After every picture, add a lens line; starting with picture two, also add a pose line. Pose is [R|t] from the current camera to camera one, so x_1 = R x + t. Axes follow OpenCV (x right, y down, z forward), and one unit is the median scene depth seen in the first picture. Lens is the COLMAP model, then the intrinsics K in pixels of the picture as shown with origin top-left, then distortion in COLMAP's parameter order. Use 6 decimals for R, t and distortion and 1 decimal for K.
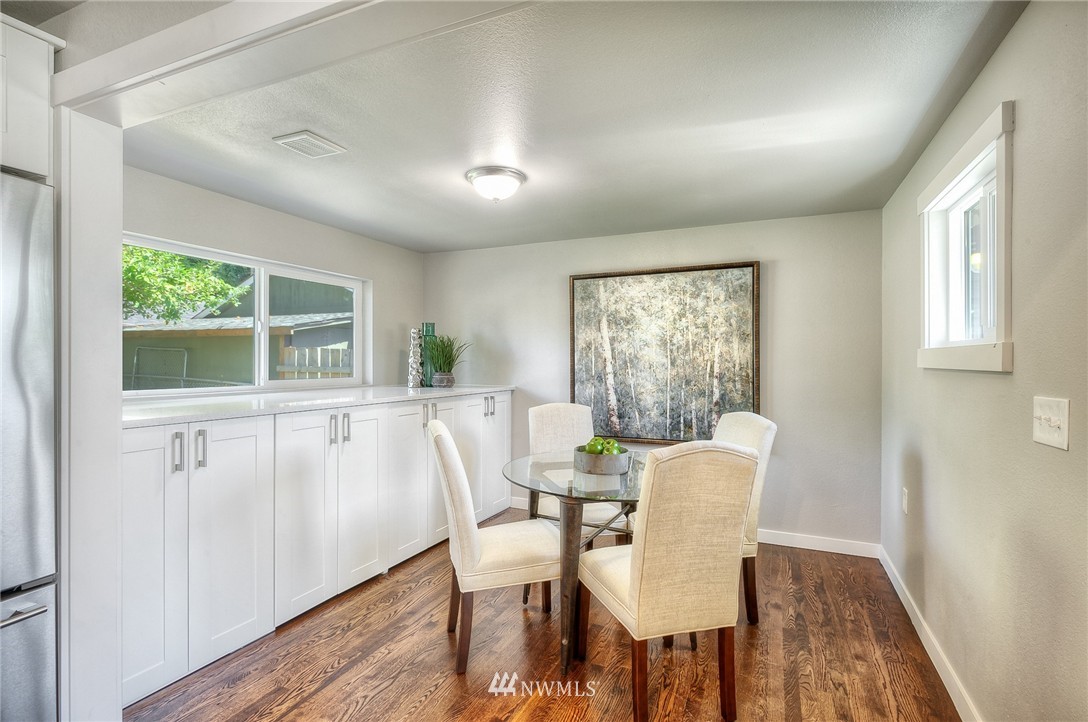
lens RADIAL K [[517.9, 0, 544.8], [0, 517.9, 357.1], [0, 0, 1]] dist [-0.001271, -0.000116]
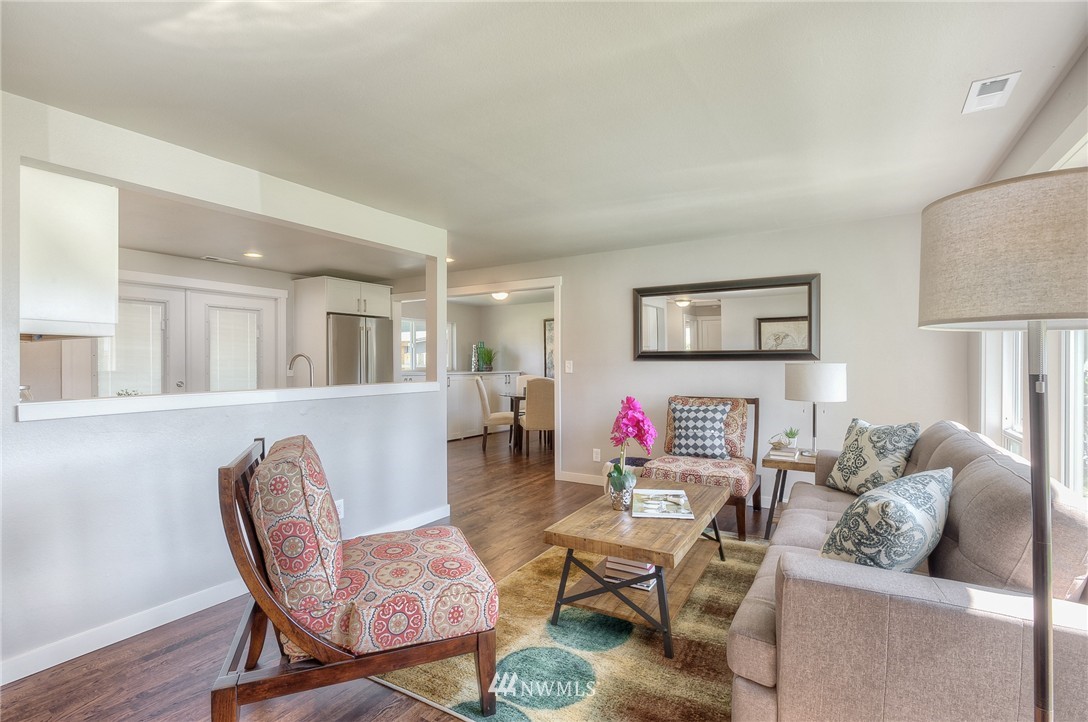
lens RADIAL K [[517.9, 0, 545.3], [0, 517.9, 364.0], [0, 0, 1]] dist [-0.001271, -0.000116]
pose [[0.990079, -0.008298, -0.140269, 0.358290], [0.008442, 0.999964, 0.000433, 0.029477], [0.140260, -0.001613, 0.990113, -1.148200]]
